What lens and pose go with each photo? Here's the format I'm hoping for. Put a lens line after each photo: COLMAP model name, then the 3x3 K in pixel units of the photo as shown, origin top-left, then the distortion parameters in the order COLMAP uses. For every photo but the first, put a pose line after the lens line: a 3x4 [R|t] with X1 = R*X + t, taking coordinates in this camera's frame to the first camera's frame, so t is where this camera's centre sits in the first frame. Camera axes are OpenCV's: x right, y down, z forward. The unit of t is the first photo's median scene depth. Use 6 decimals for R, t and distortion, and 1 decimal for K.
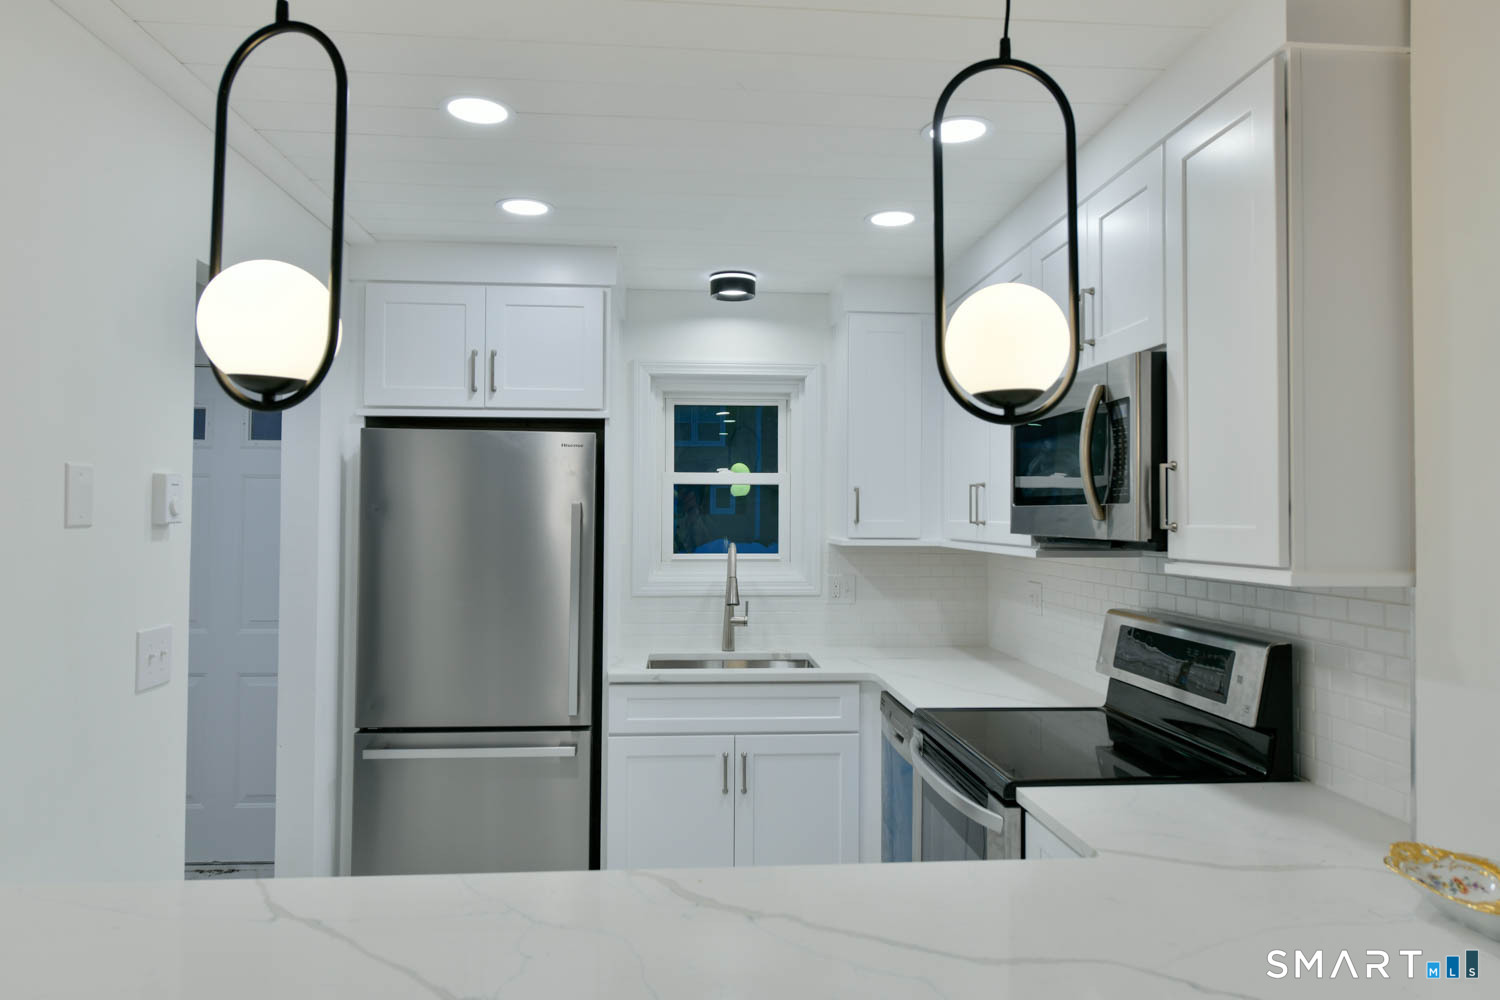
lens RADIAL K [[983.8, 0, 750.0], [0, 983.8, 500.0], [0, 0, 1]] dist [-0.000727, -0.000391]
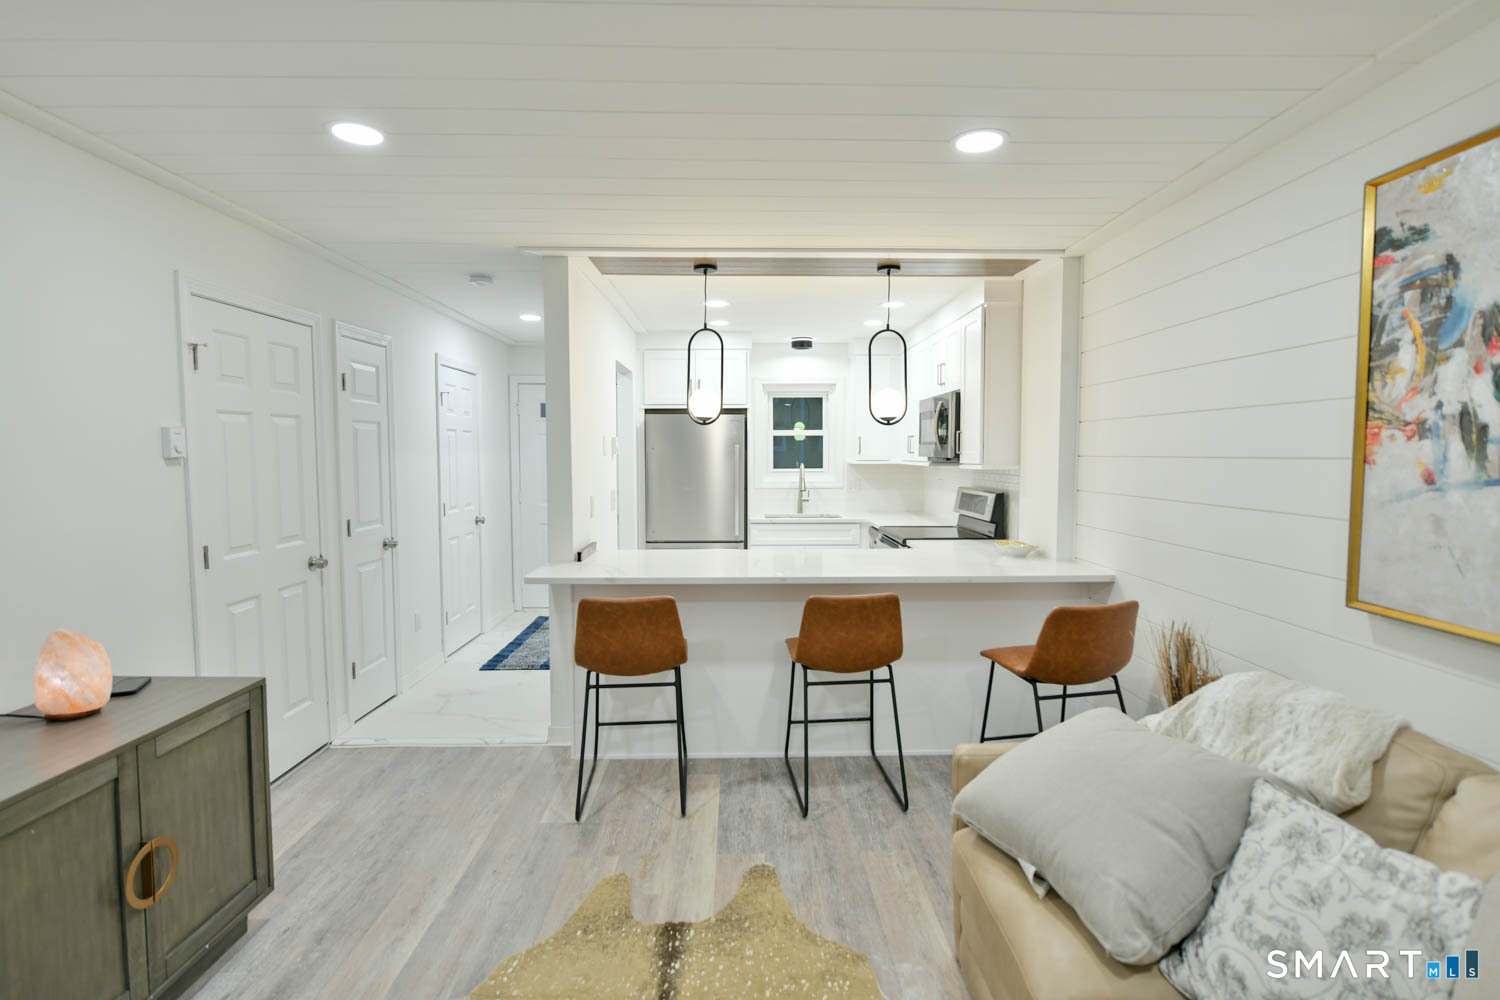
lens RADIAL K [[724.7, 0, 750.0], [0, 724.7, 500.0], [0, 0, 1]] dist [0.000994, 0.000058]
pose [[0.997995, -0.005423, -0.063057, -0.031899], [0.010617, 0.996548, 0.082337, -0.008133], [0.062392, -0.082841, 0.994608, -0.598872]]
